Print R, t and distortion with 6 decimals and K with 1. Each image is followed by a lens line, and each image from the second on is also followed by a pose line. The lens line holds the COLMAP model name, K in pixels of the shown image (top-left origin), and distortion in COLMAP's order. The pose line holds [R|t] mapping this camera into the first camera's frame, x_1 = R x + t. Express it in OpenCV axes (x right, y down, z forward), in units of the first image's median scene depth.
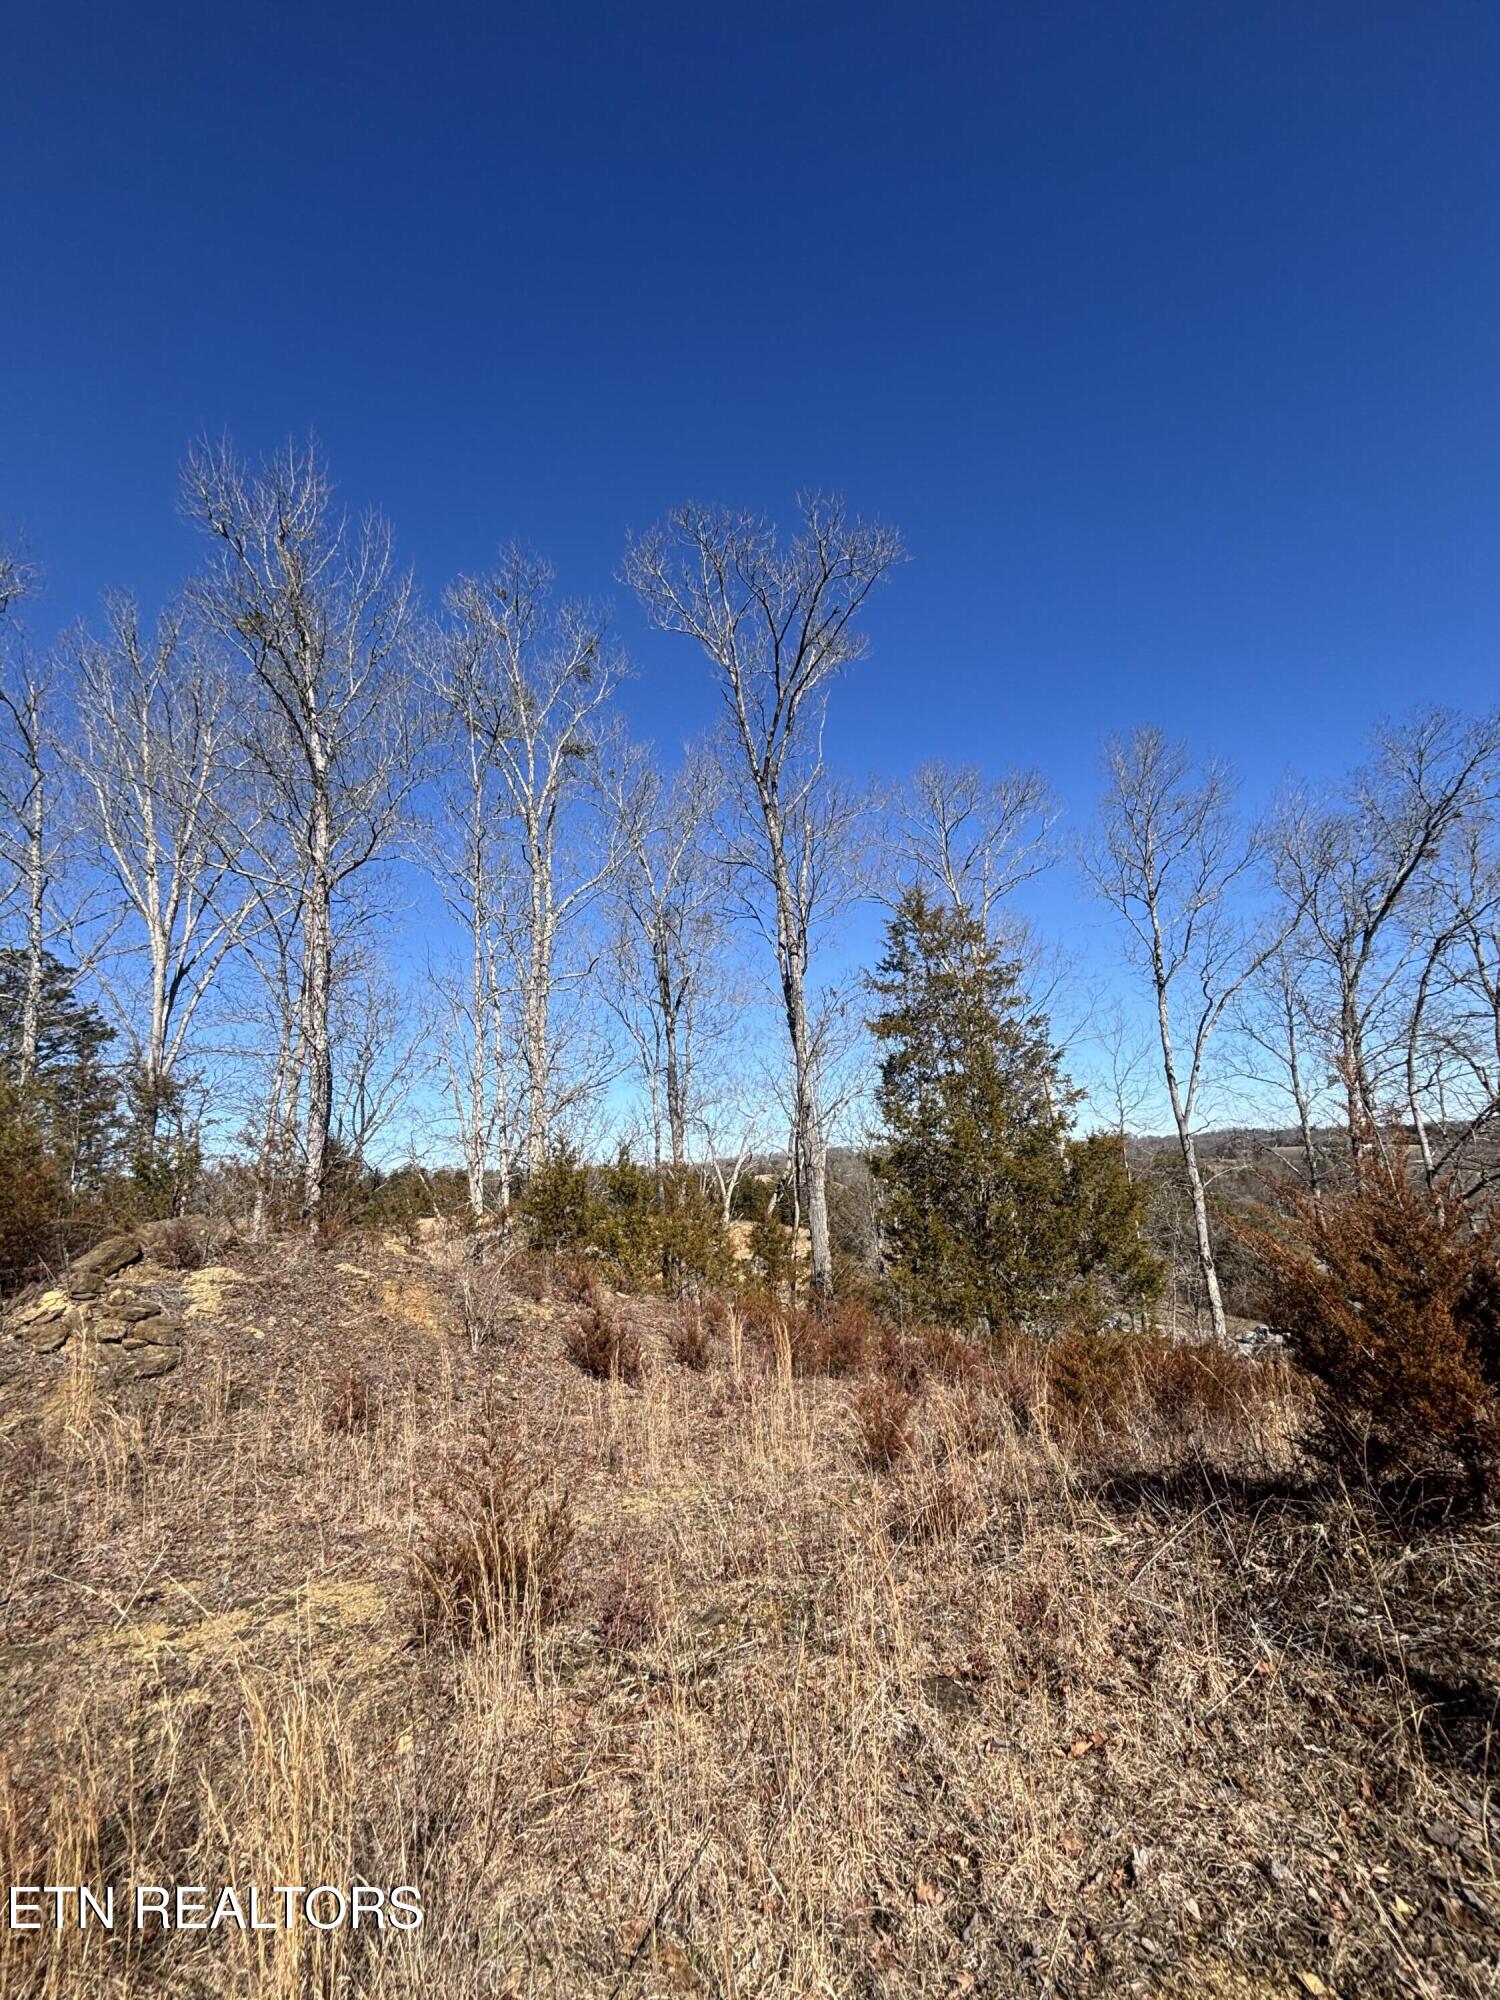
lens RADIAL K [[808.3, 0, 743.4], [0, 808.3, 1003.3], [0, 0, 1]] dist [-0.005635, 0.003352]
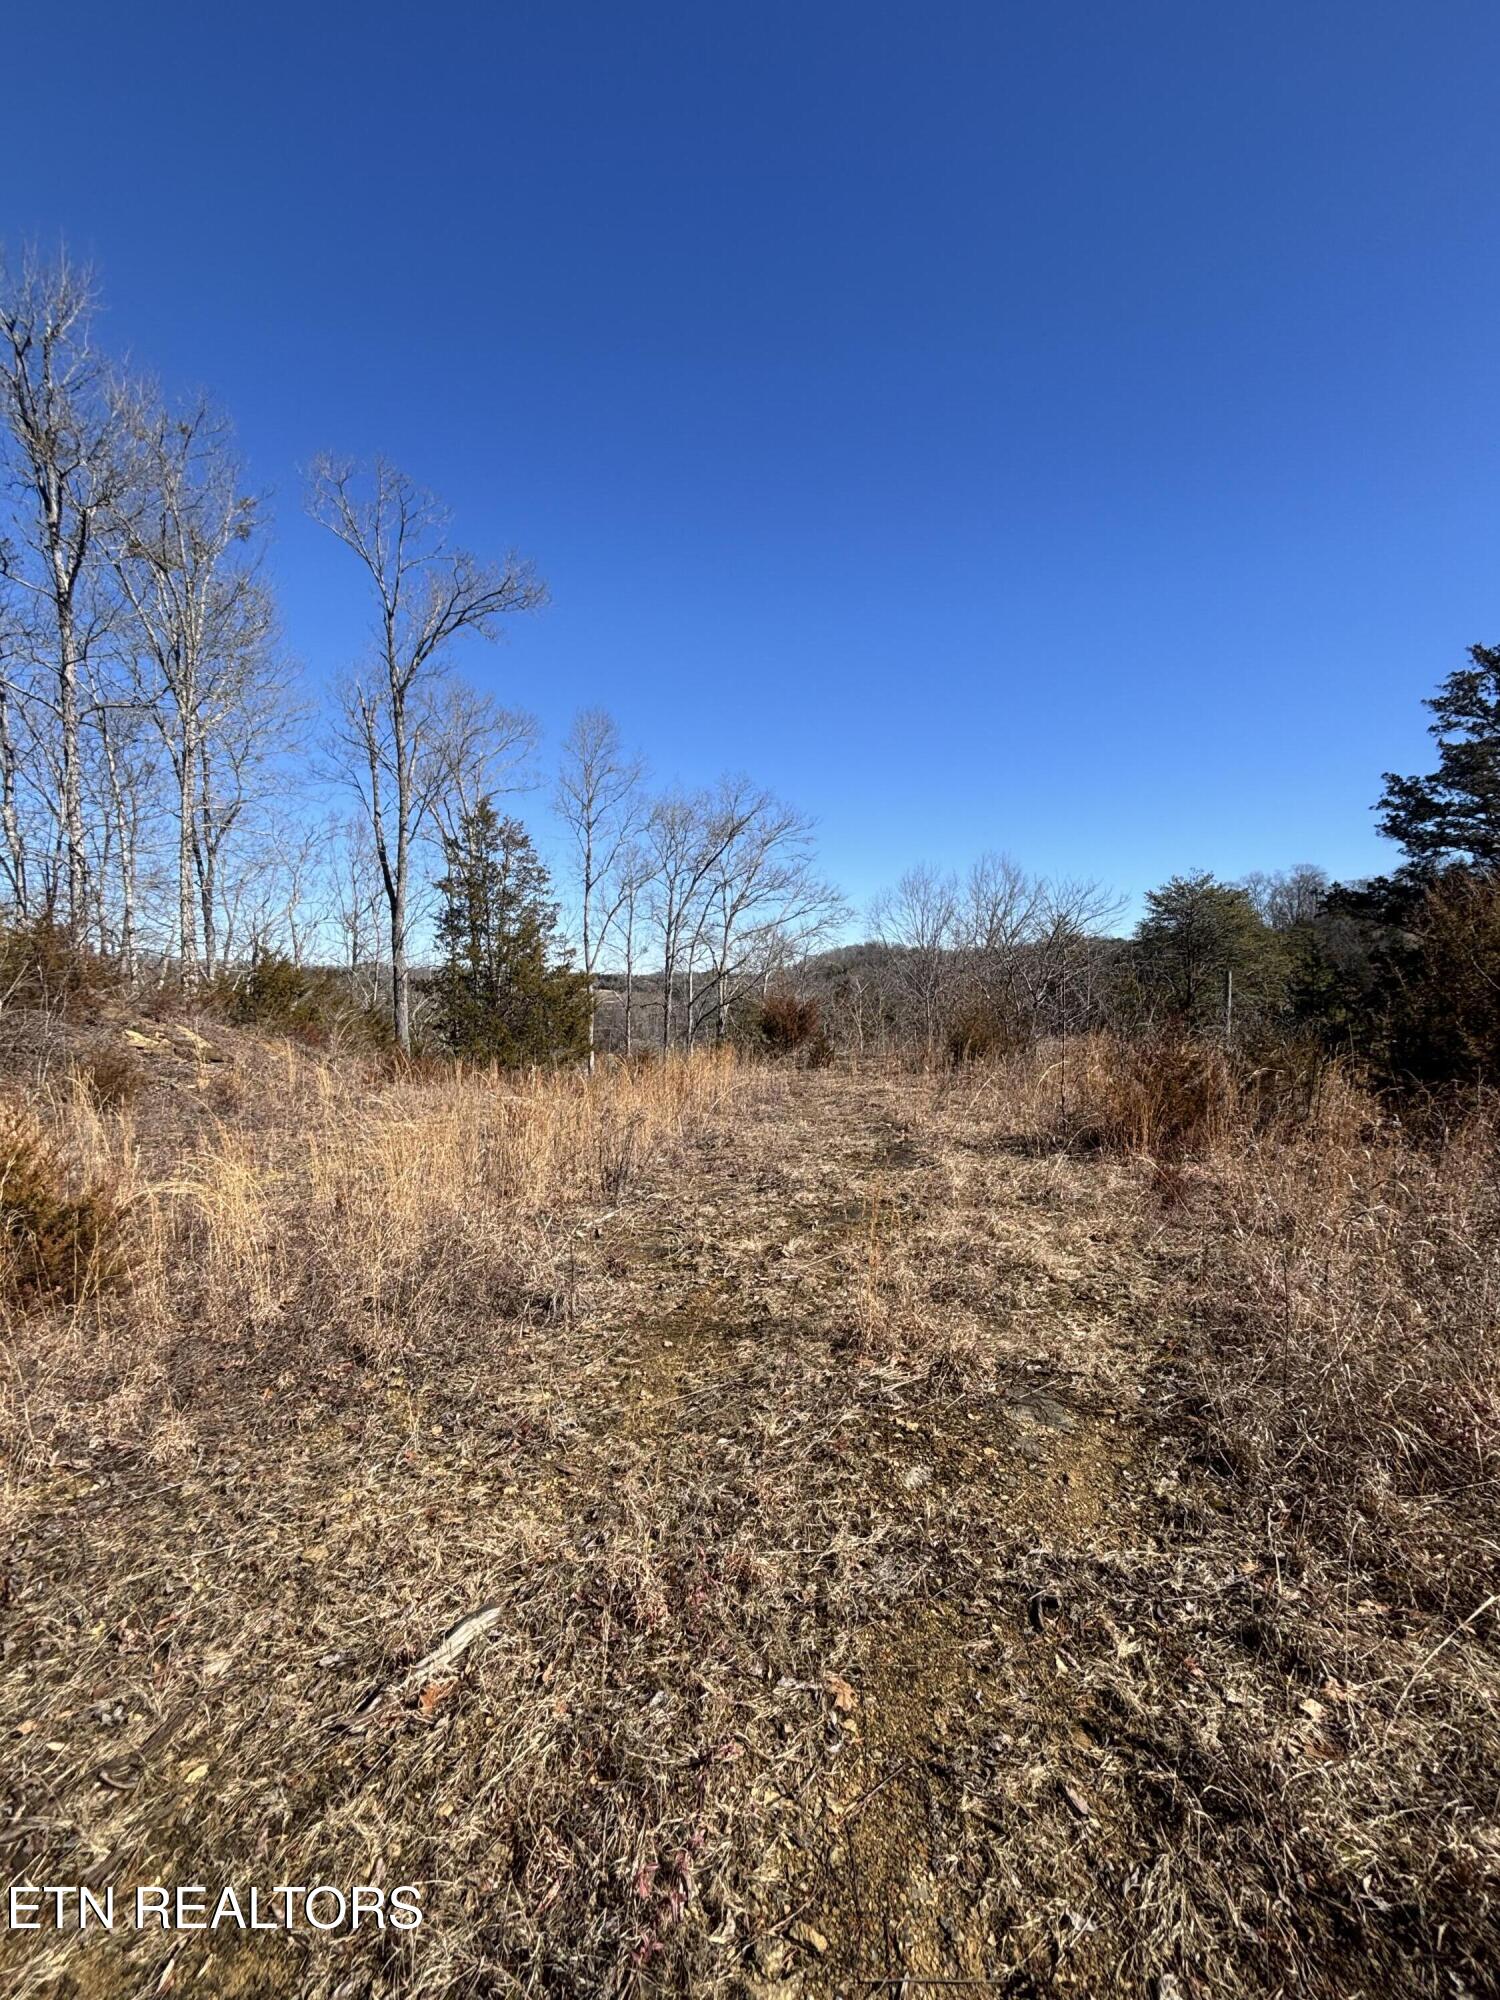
lens RADIAL K [[808.3, 0, 748.9], [0, 808.3, 990.1], [0, 0, 1]] dist [-0.005635, 0.003352]
pose [[0.644668, 0.050977, 0.762761, -0.215975], [-0.193762, 0.976088, 0.098530, -0.015667], [-0.739499, -0.211313, 0.639131, -0.135348]]
